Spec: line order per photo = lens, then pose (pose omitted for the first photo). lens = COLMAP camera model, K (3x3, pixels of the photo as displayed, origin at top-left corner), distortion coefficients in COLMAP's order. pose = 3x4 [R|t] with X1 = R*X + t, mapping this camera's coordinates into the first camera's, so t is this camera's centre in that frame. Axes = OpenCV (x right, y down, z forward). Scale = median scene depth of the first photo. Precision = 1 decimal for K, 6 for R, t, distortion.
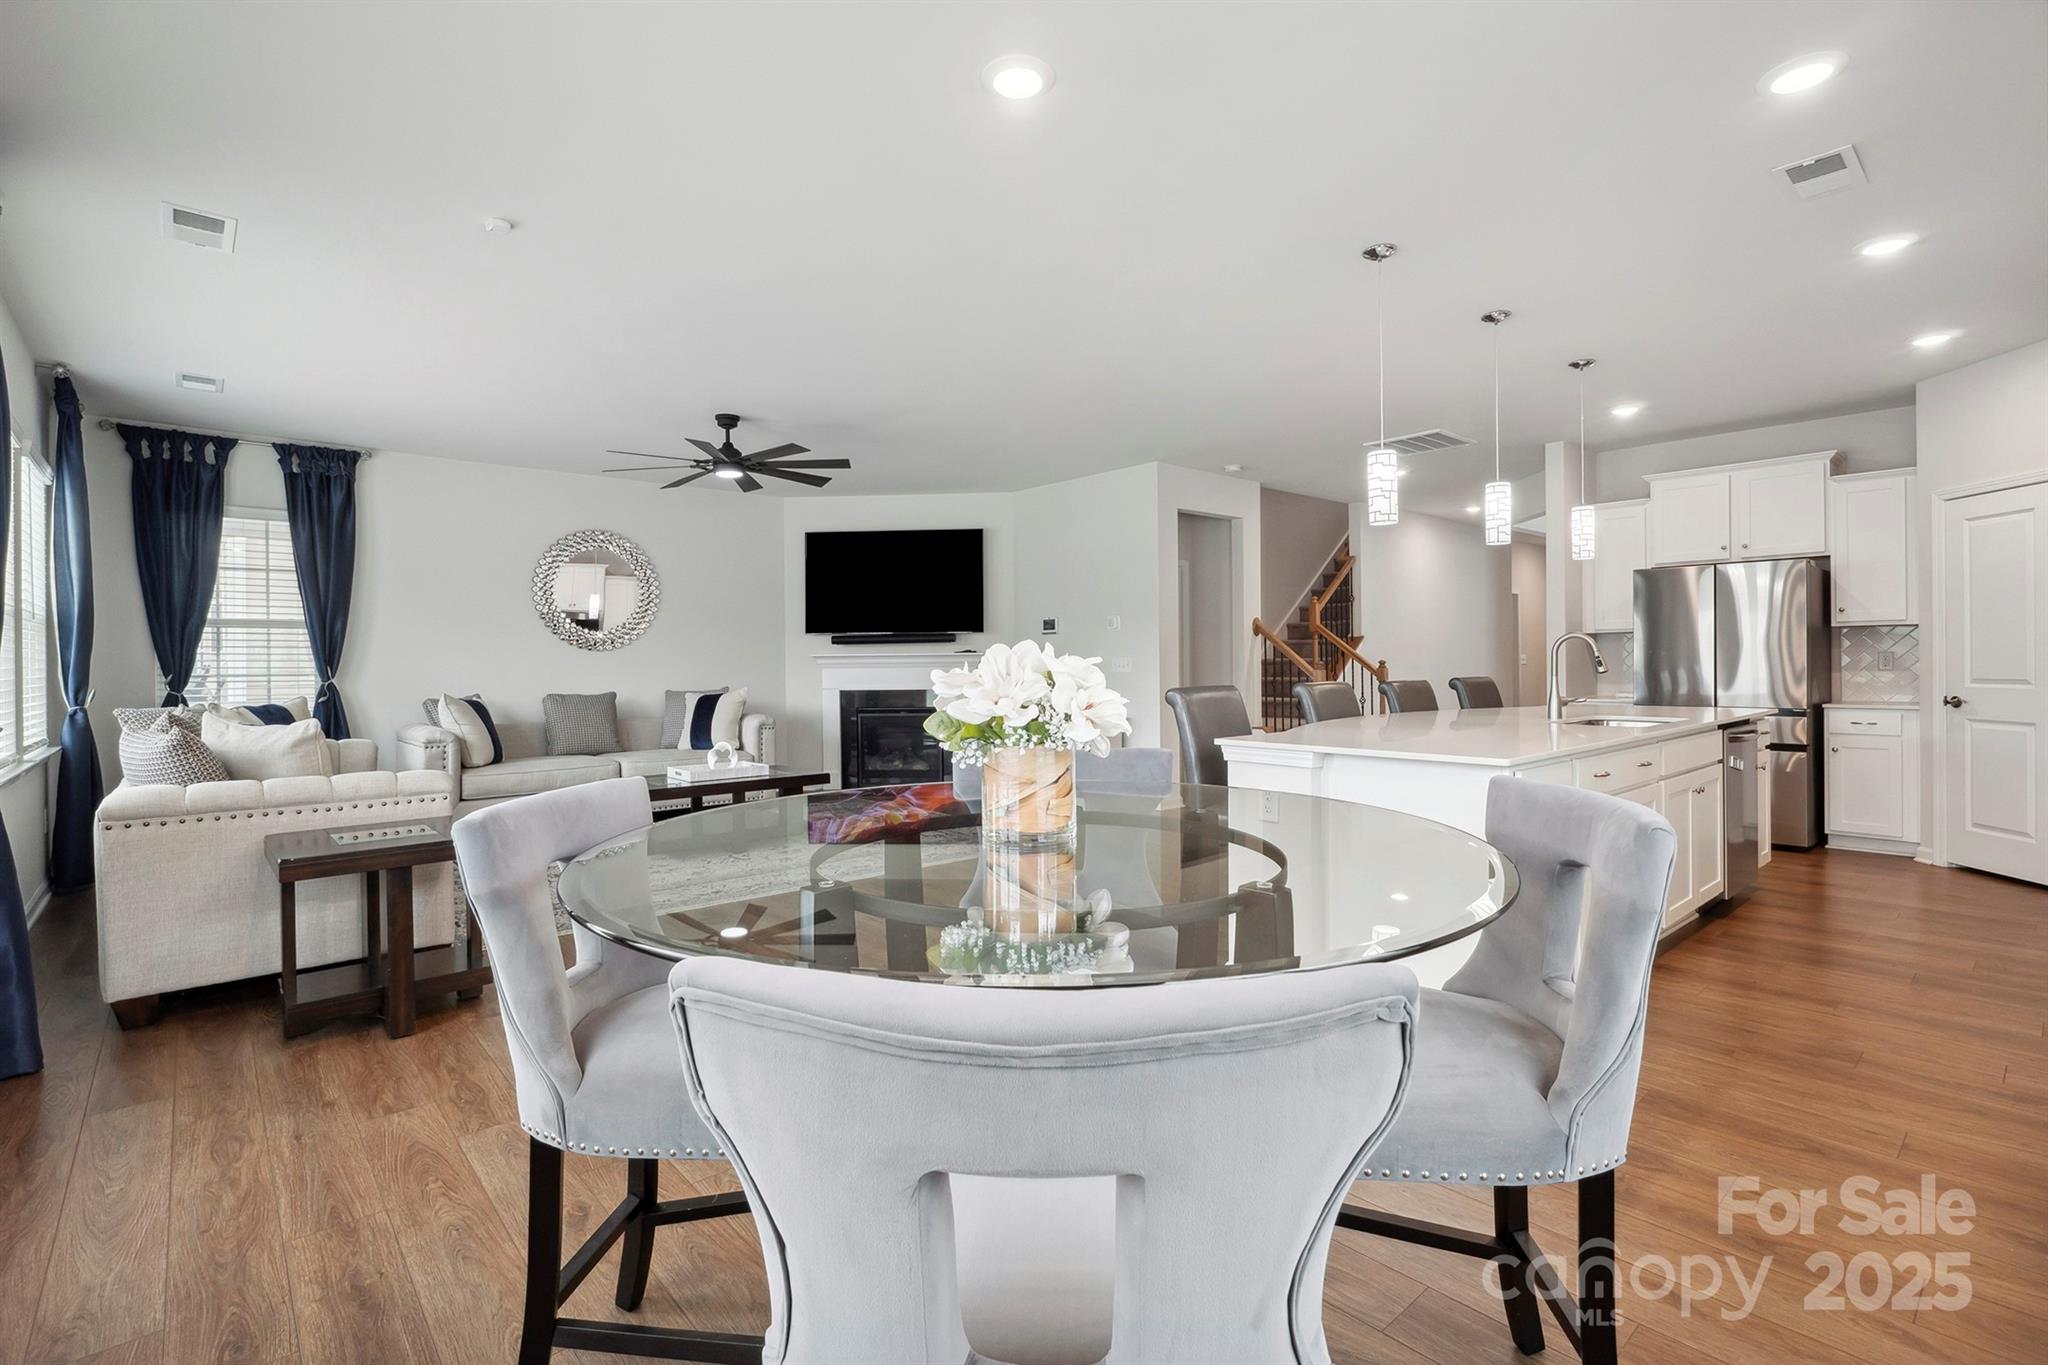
lens RADIAL K [[941.6, 0, 1024.5], [0, 941.6, 666.6], [0, 0, 1]] dist [-0.003254, -0.000624]
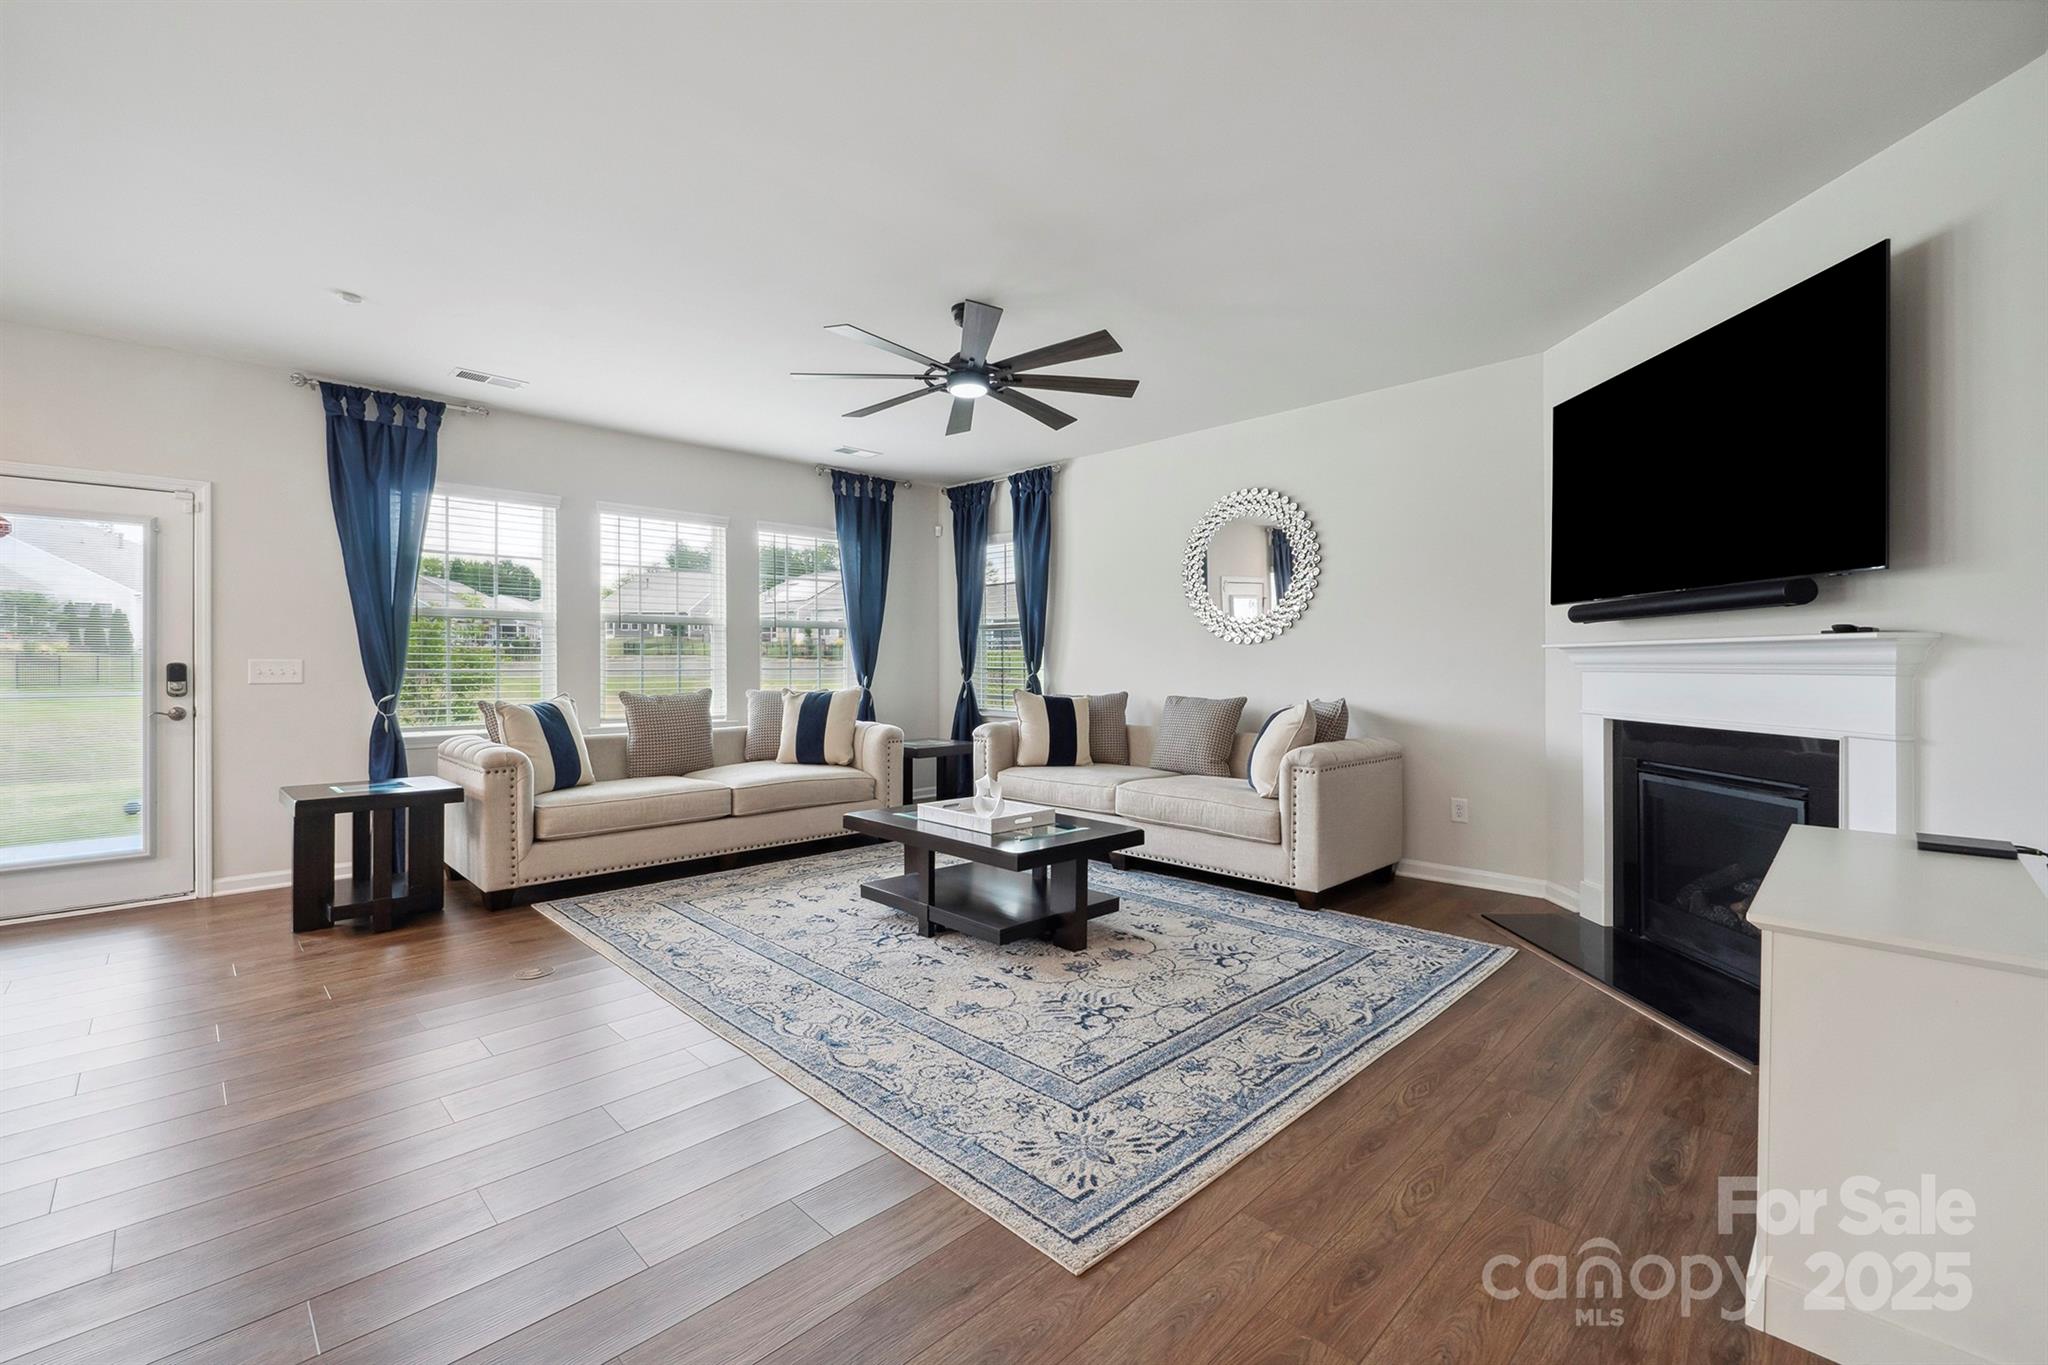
lens RADIAL K [[862.6, 0, 1022.0], [0, 862.6, 671.3], [0, 0, 1]] dist [-0.007070, -0.000252]
pose [[0.055496, 0.019262, -0.998273, 0.320169], [0.000103, 0.999814, 0.019297, -0.009853], [0.998459, -0.001174, 0.055484, 0.976441]]
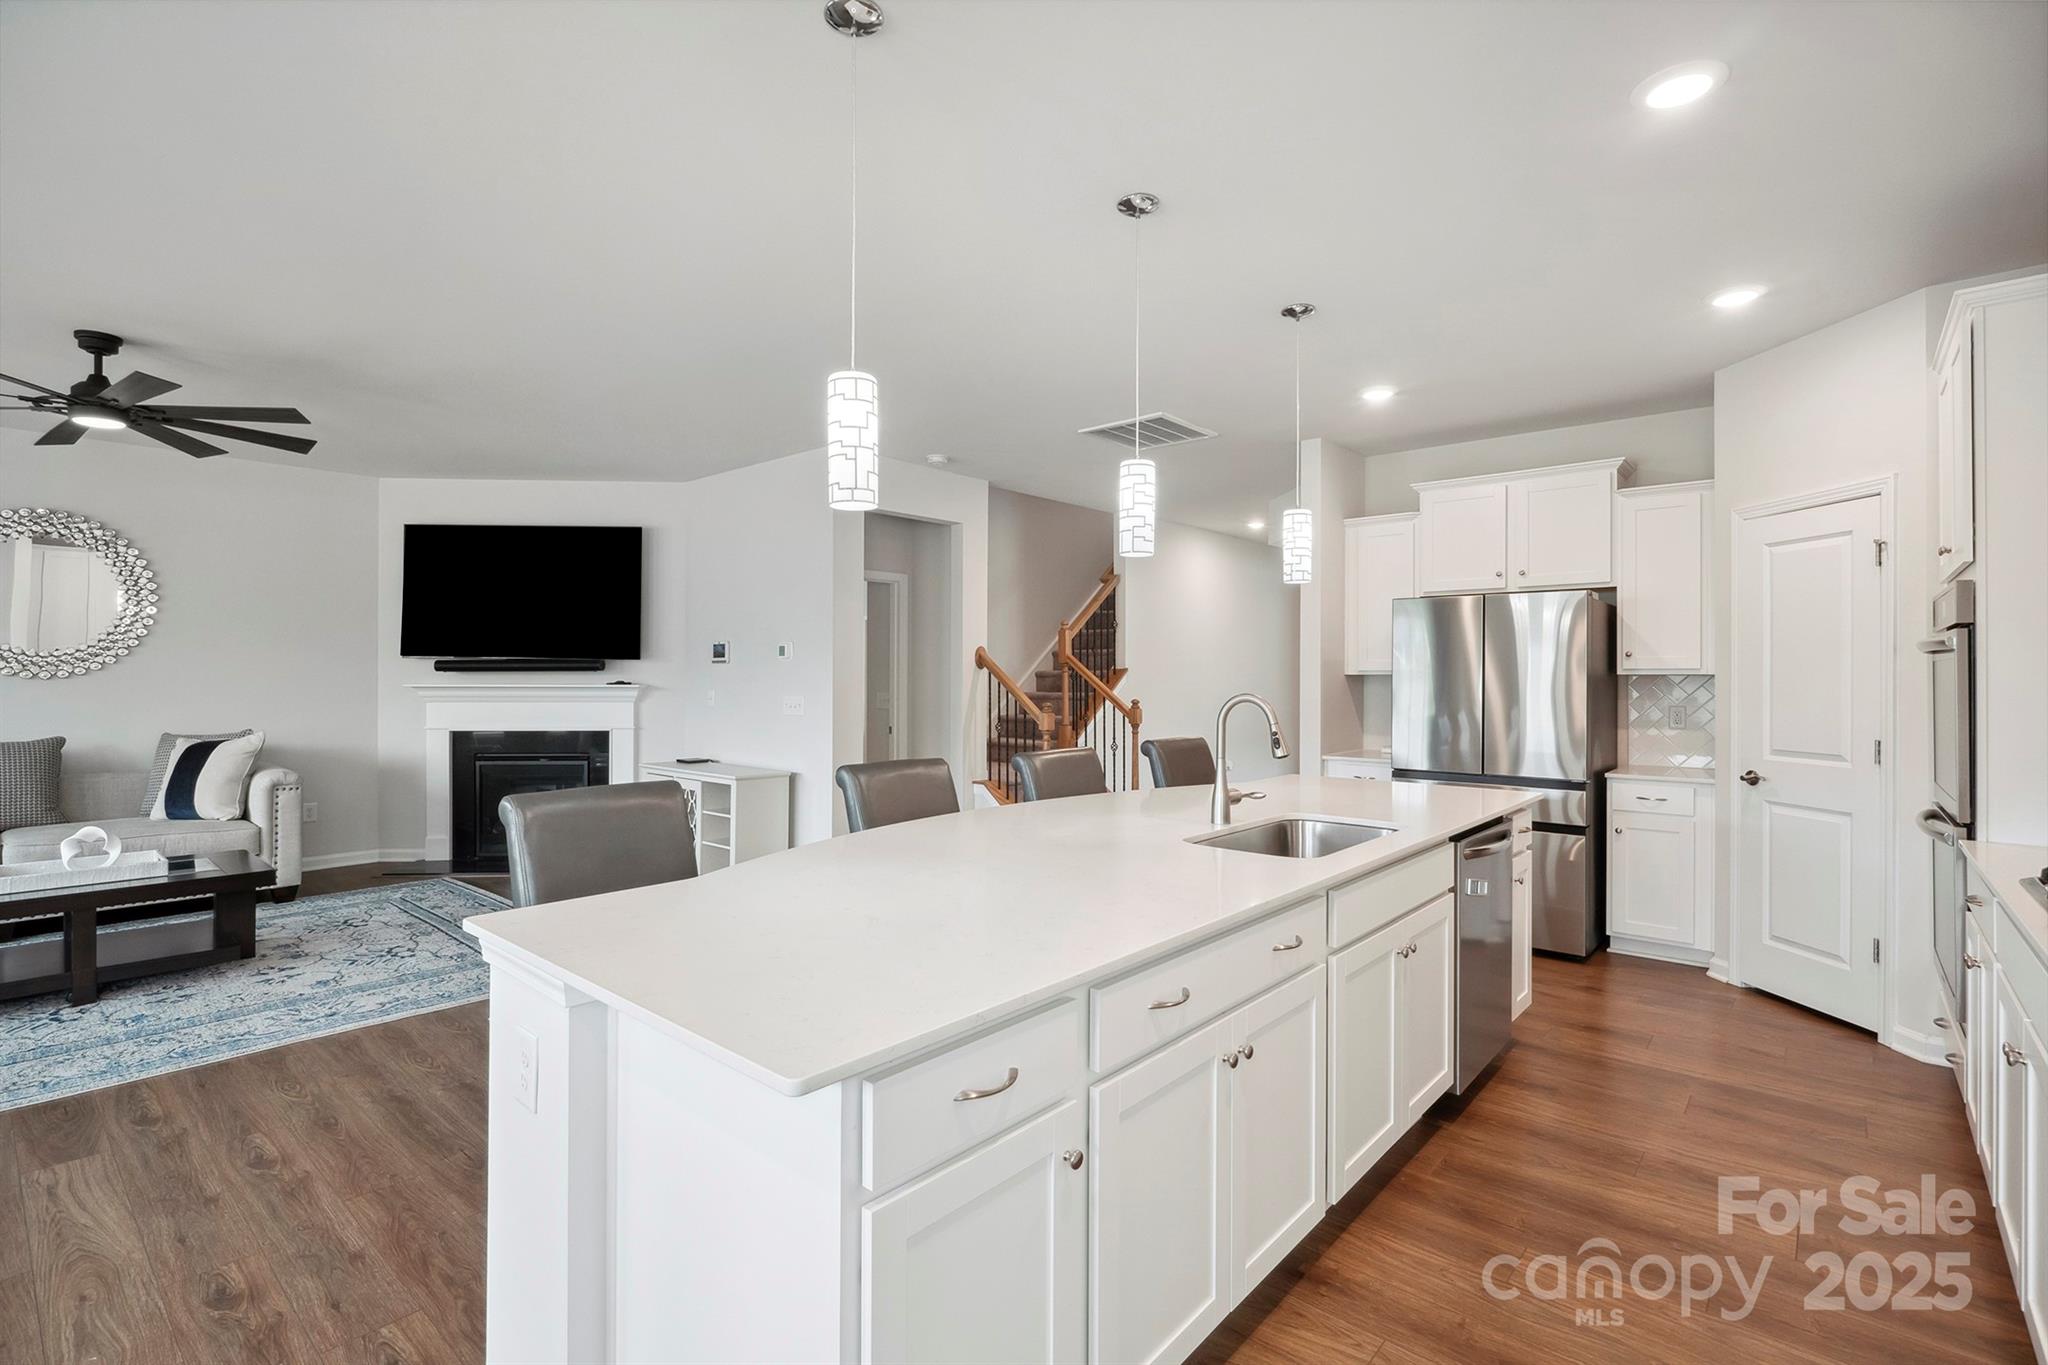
lens RADIAL K [[939.2, 0, 1022.8], [0, 939.2, 677.0], [0, 0, 1]] dist [-0.007357, -0.000226]
pose [[0.991338, 0.012701, 0.130721, 0.239564], [-0.012148, 0.999914, -0.005026, -0.029779], [-0.130773, 0.003394, 0.991407, 0.259879]]
